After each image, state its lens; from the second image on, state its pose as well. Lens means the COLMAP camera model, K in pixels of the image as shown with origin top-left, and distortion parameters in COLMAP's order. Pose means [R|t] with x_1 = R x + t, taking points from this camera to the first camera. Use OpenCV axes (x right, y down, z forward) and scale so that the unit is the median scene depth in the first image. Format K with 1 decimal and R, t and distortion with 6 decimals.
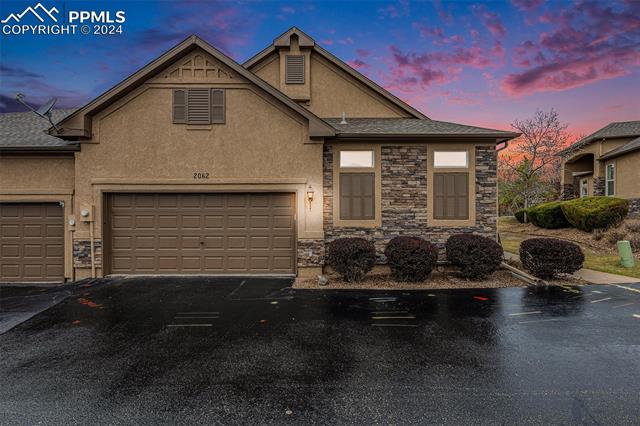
lens RADIAL K [[297.0, 0, 317.8], [0, 297.0, 214.7], [0, 0, 1]] dist [-0.004787, -0.000389]
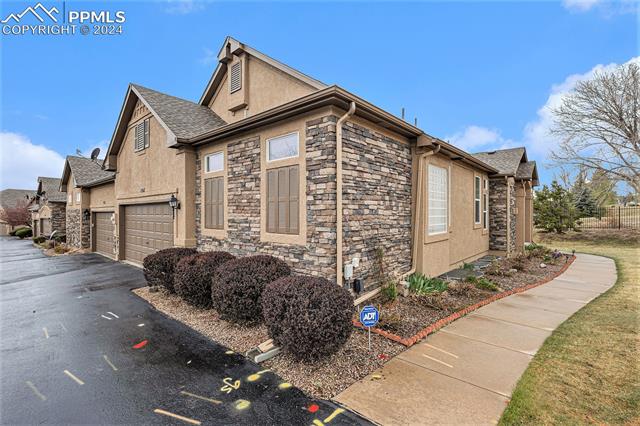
lens RADIAL K [[297.0, 0, 319.2], [0, 297.0, 212.3], [0, 0, 1]] dist [-0.004787, -0.000389]
pose [[0.747877, -0.001630, -0.663836, 0.983343], [-0.002758, 0.999981, -0.005563, -0.030490], [0.663832, 0.005991, 0.747858, 0.533771]]
